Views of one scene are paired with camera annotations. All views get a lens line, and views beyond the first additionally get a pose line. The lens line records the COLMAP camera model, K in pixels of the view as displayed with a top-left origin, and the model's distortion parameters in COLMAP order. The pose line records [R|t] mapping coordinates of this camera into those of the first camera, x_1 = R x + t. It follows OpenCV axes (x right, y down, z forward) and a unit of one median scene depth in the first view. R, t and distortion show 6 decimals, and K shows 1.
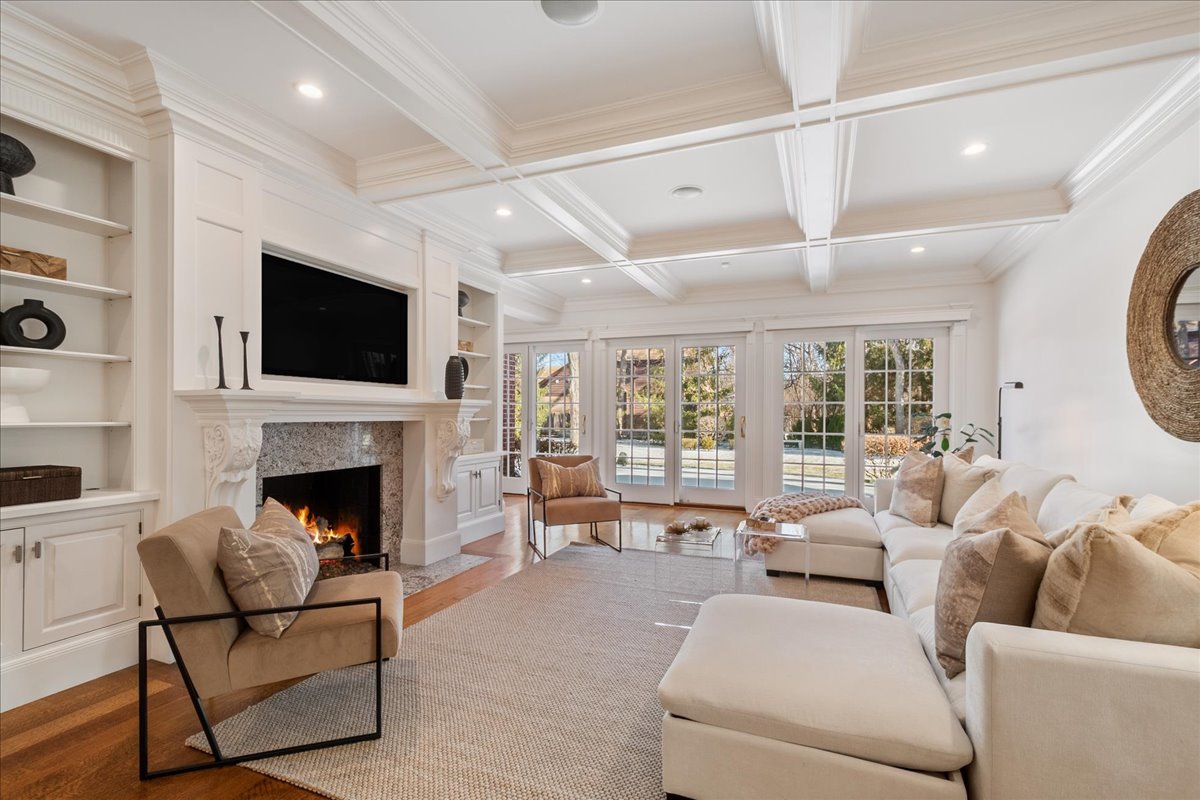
lens RADIAL K [[554.8, 0, 604.4], [0, 554.8, 412.2], [0, 0, 1]] dist [0.000291, -0.000831]
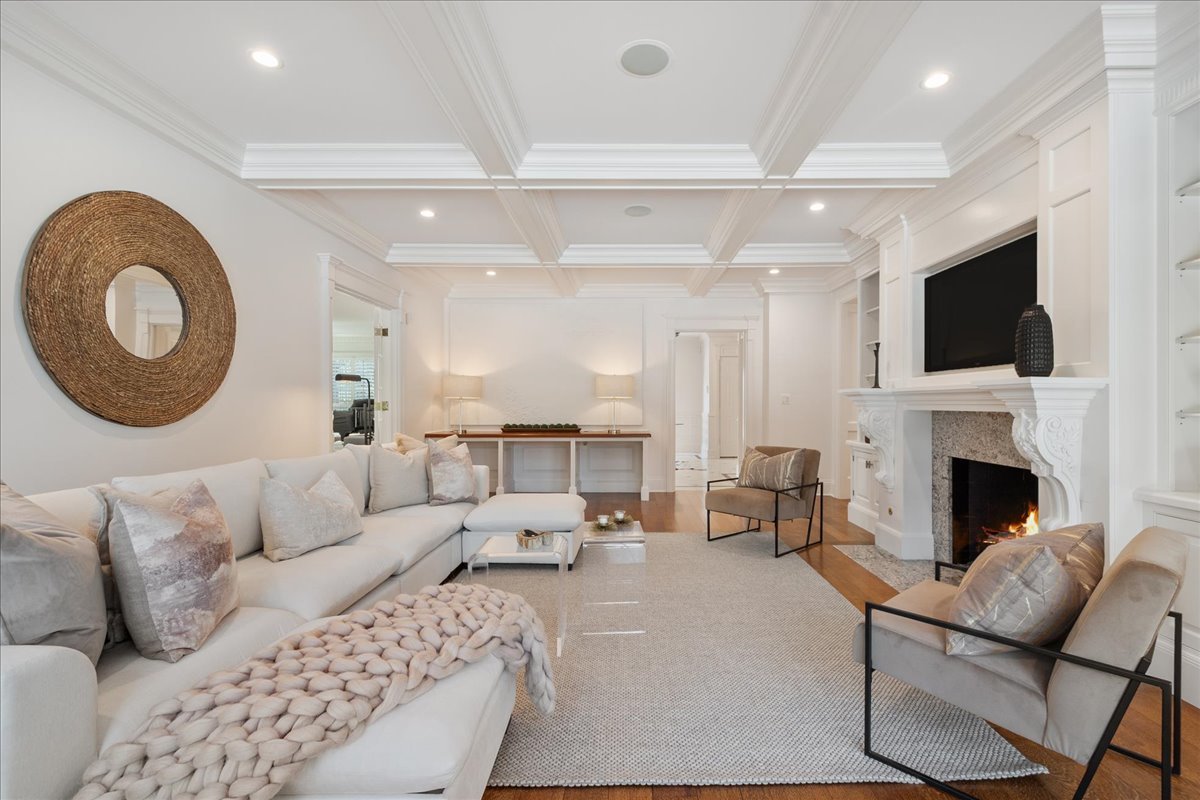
lens RADIAL K [[554.8, 0, 604.4], [0, 554.8, 412.2], [0, 0, 1]] dist [0.000291, -0.000831]
pose [[-0.933766, 0.004645, -0.357855, 0.469013], [0.000658, 0.999936, 0.011262, 0.007303], [0.357884, 0.010281, -0.933709, 1.693767]]
